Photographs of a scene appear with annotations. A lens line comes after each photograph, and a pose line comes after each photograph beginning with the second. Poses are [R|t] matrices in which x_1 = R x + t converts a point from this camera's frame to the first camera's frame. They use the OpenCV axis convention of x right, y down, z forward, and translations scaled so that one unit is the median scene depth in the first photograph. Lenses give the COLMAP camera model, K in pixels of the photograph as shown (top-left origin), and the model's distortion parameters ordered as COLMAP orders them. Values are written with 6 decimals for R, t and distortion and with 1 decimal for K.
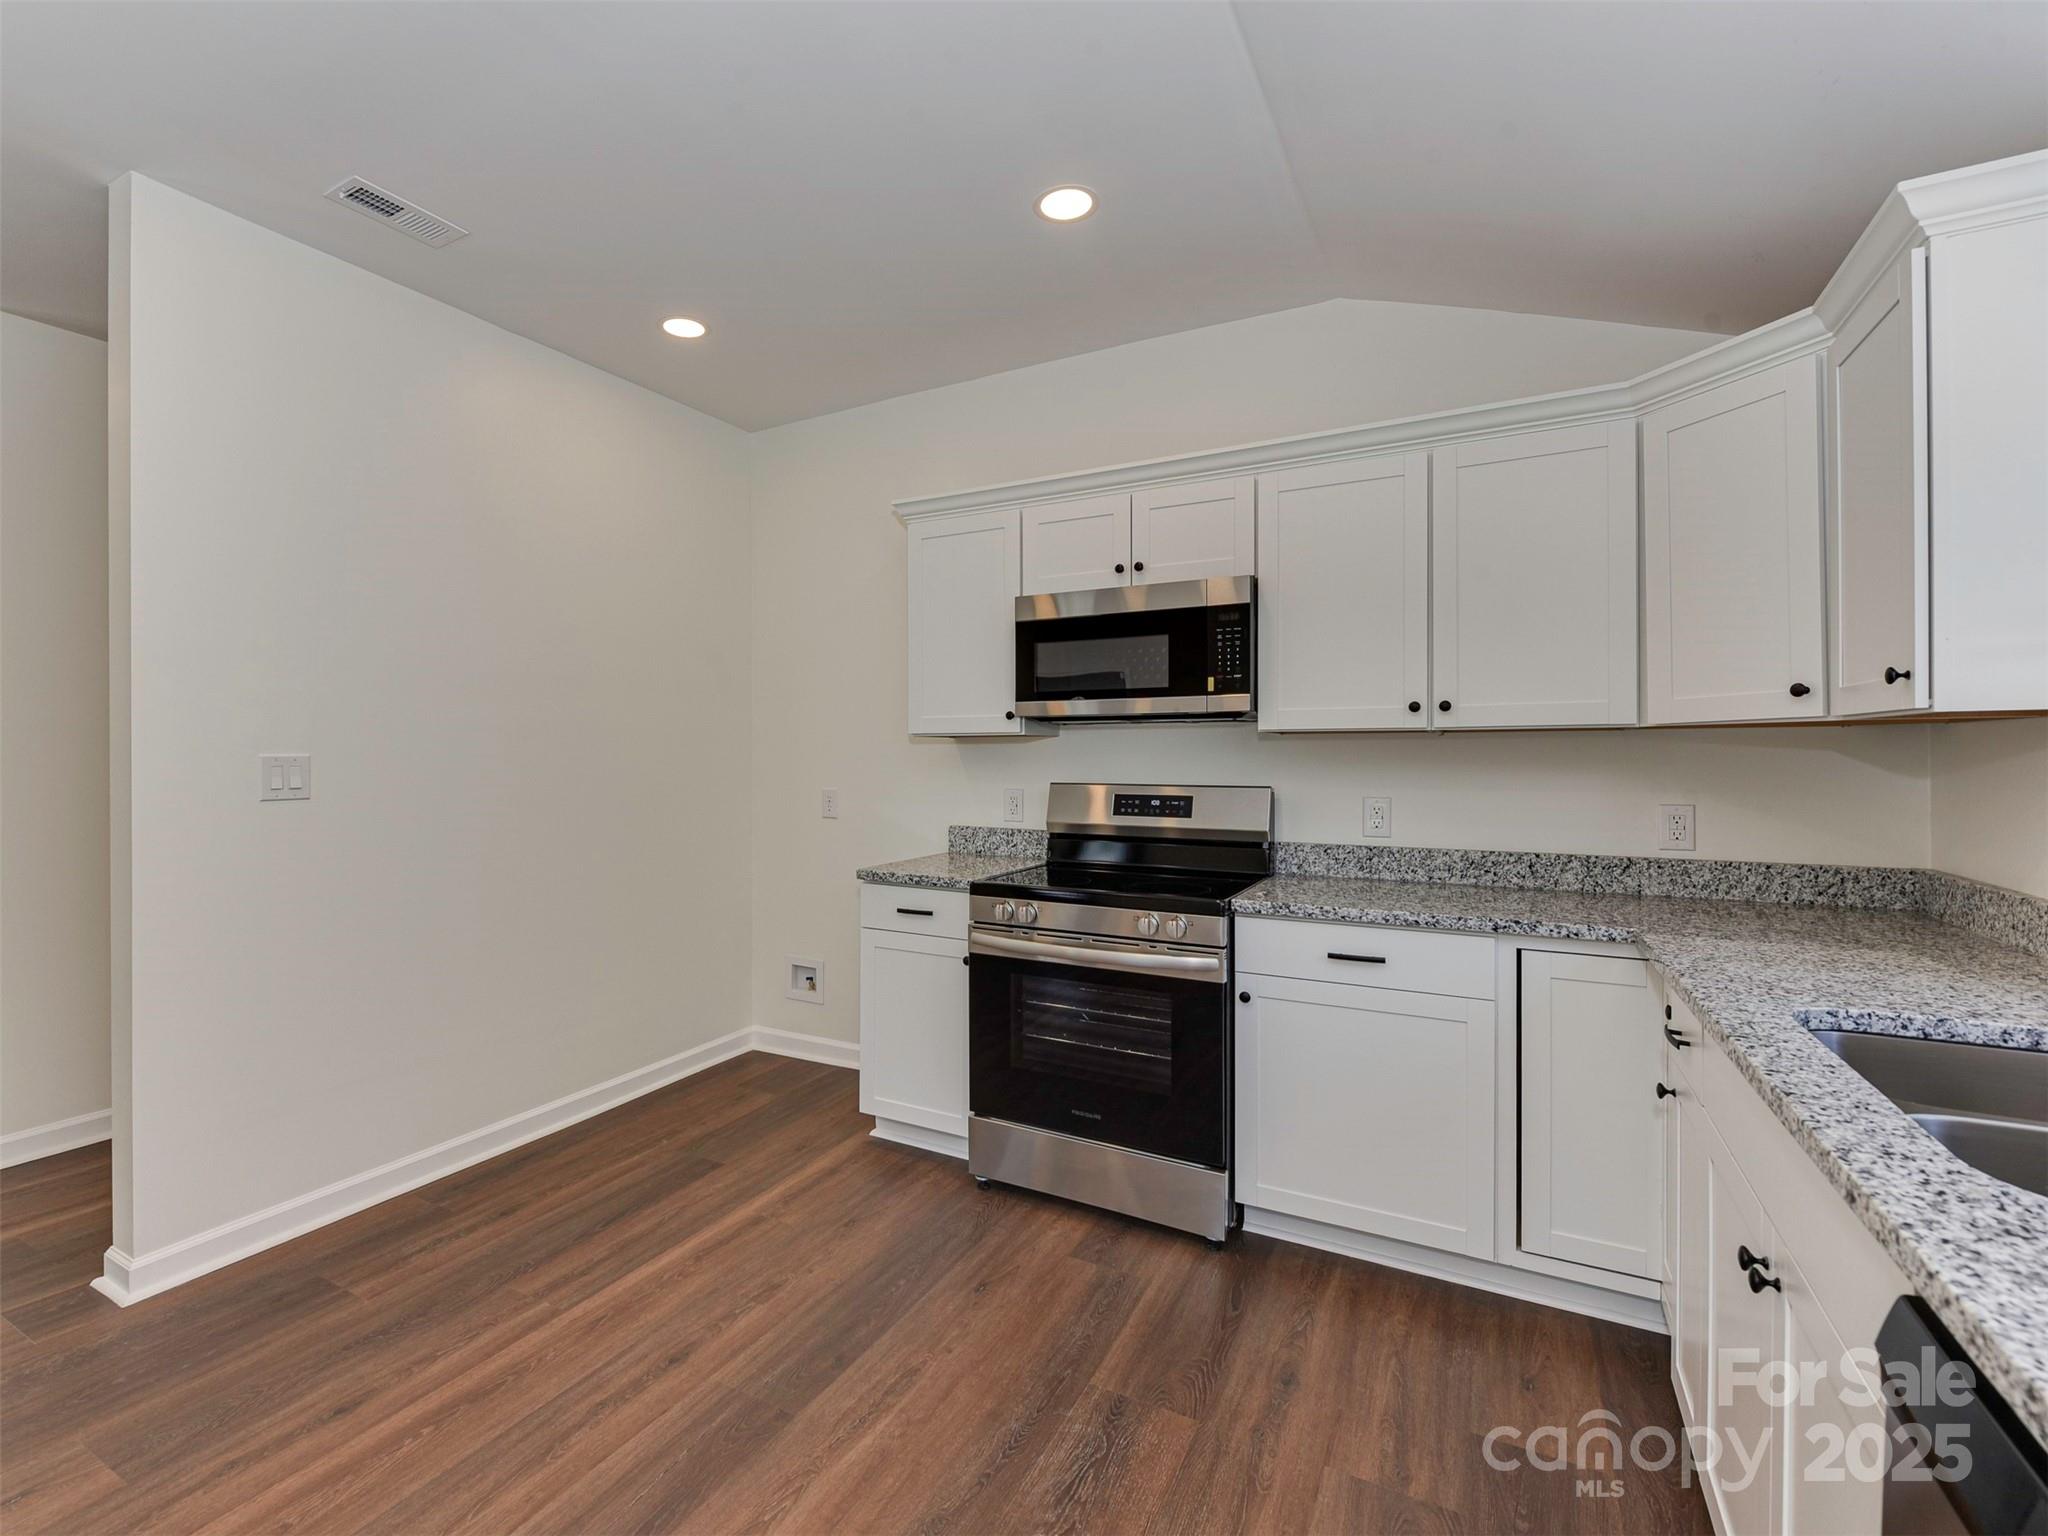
lens RADIAL K [[969.3, 0, 1034.1], [0, 969.3, 755.9], [0, 0, 1]] dist [0.000621, -0.000343]
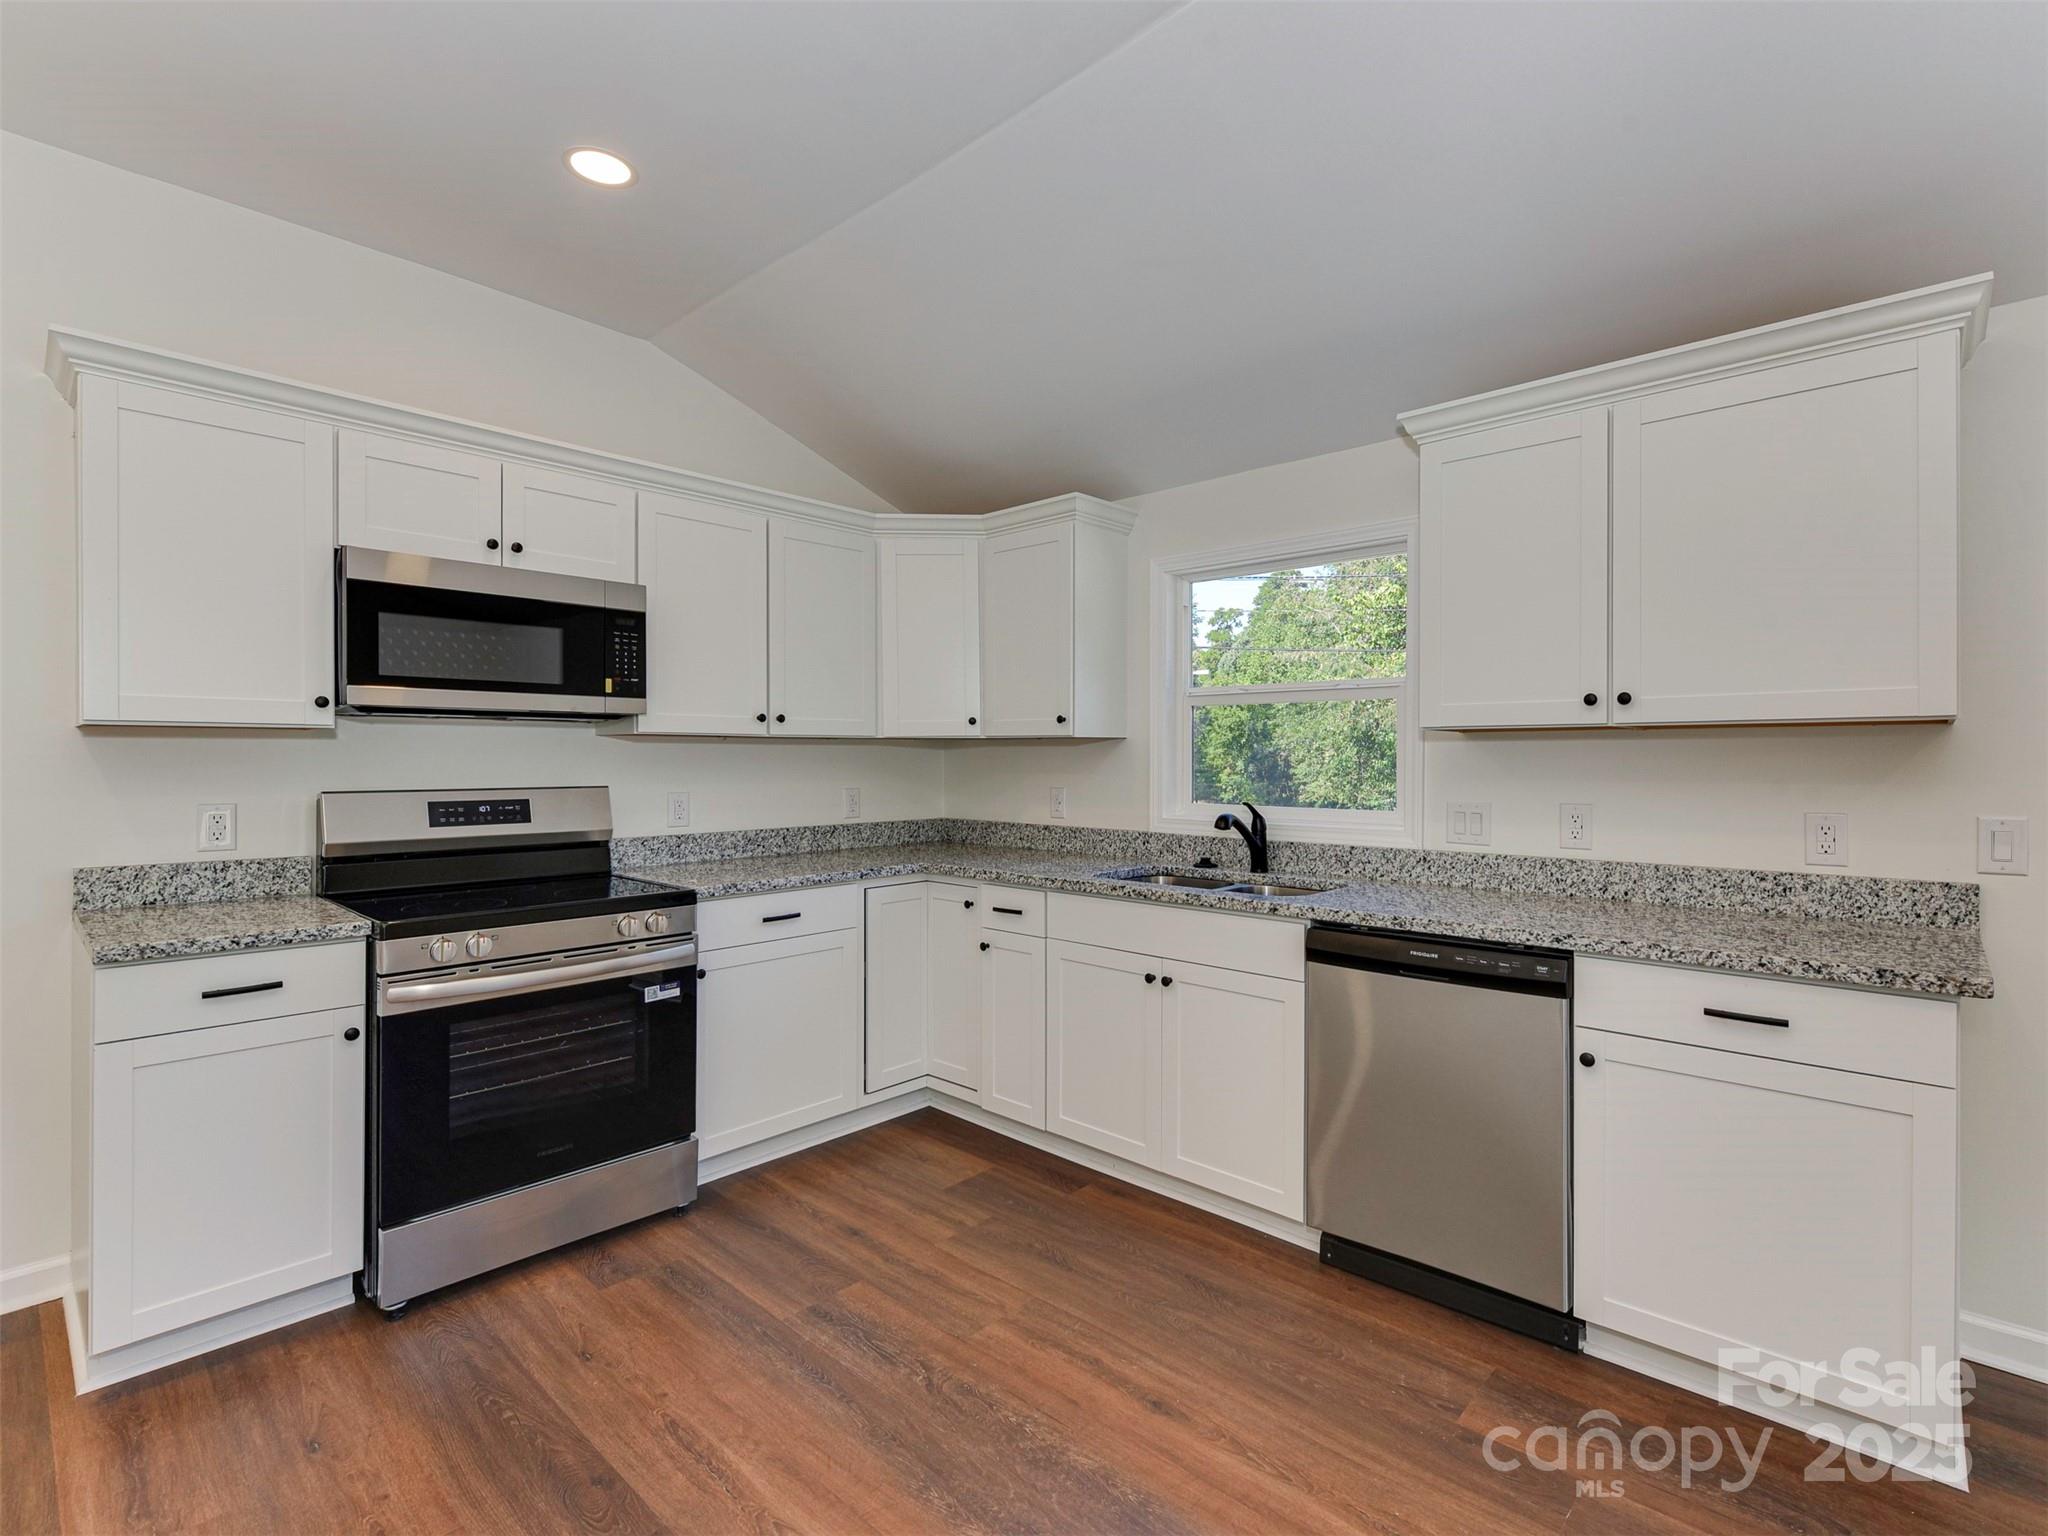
lens RADIAL K [[969.3, 0, 1040.4], [0, 969.3, 753.2], [0, 0, 1]] dist [0.000621, -0.000343]
pose [[0.224629, 0.001813, 0.974443, -0.701605], [-0.003098, 0.999995, -0.001146, -0.003781], [-0.974440, -0.002762, 0.224633, 0.334813]]
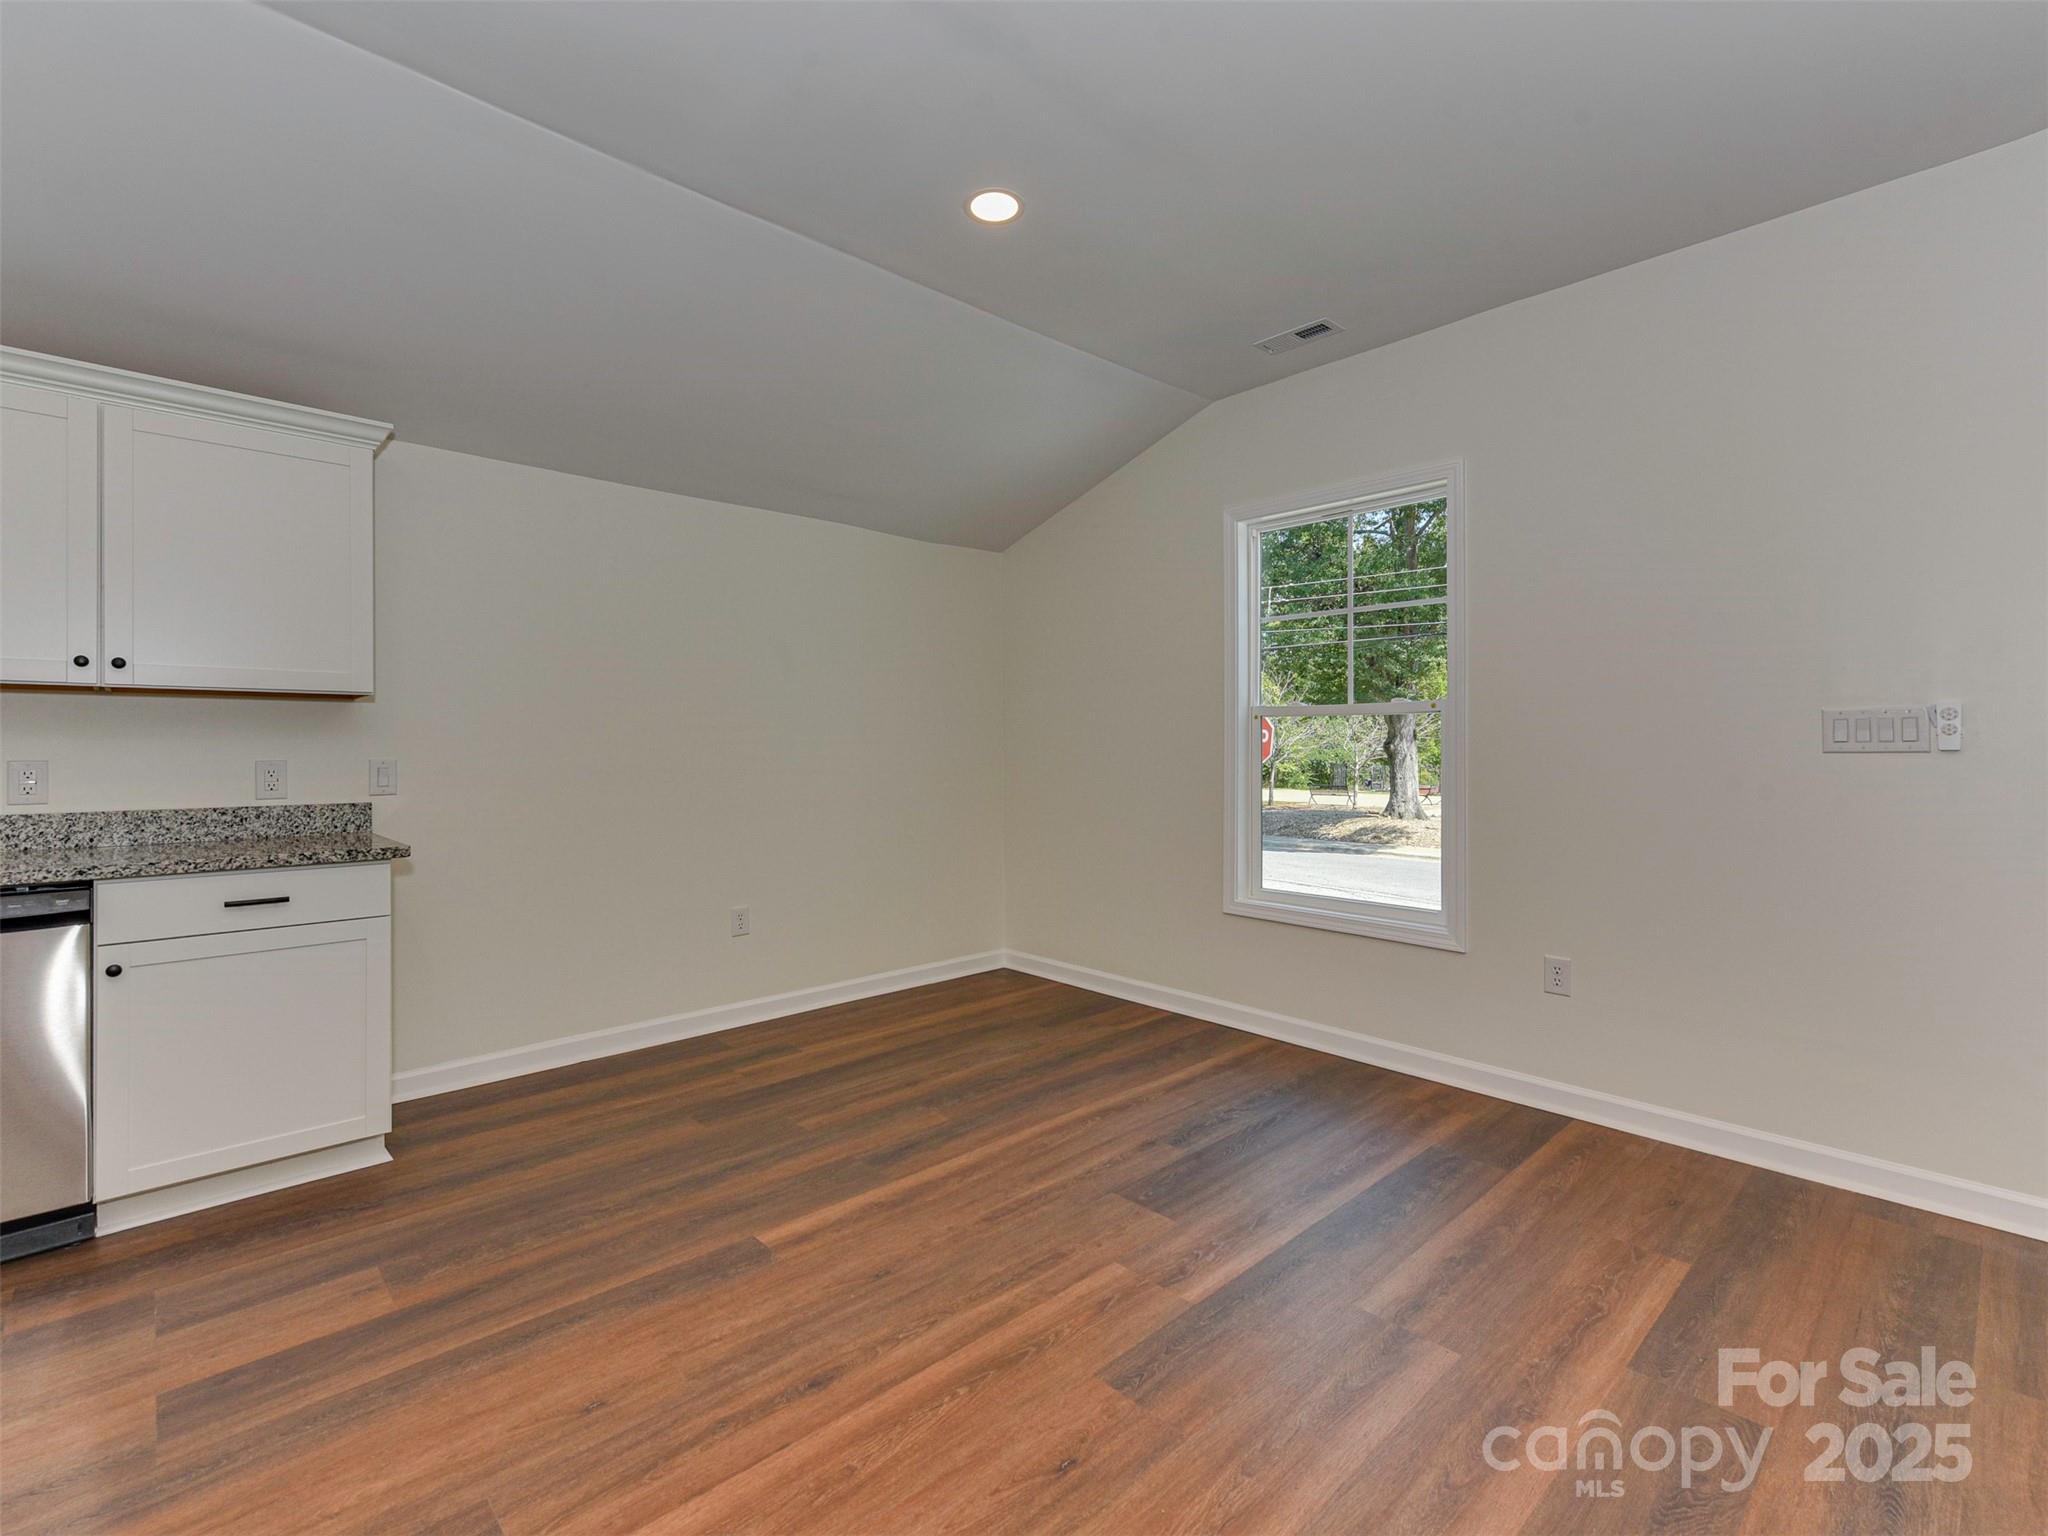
lens RADIAL K [[908.6, 0, 1045.2], [0, 908.6, 755.0], [0, 0, 1]] dist [-0.010673, -0.000519]
pose [[-0.963064, -0.003262, 0.269252, -0.887478], [-0.002773, 0.999994, 0.002197, 0.031169], [-0.269257, 0.001369, -0.963067, 0.623777]]
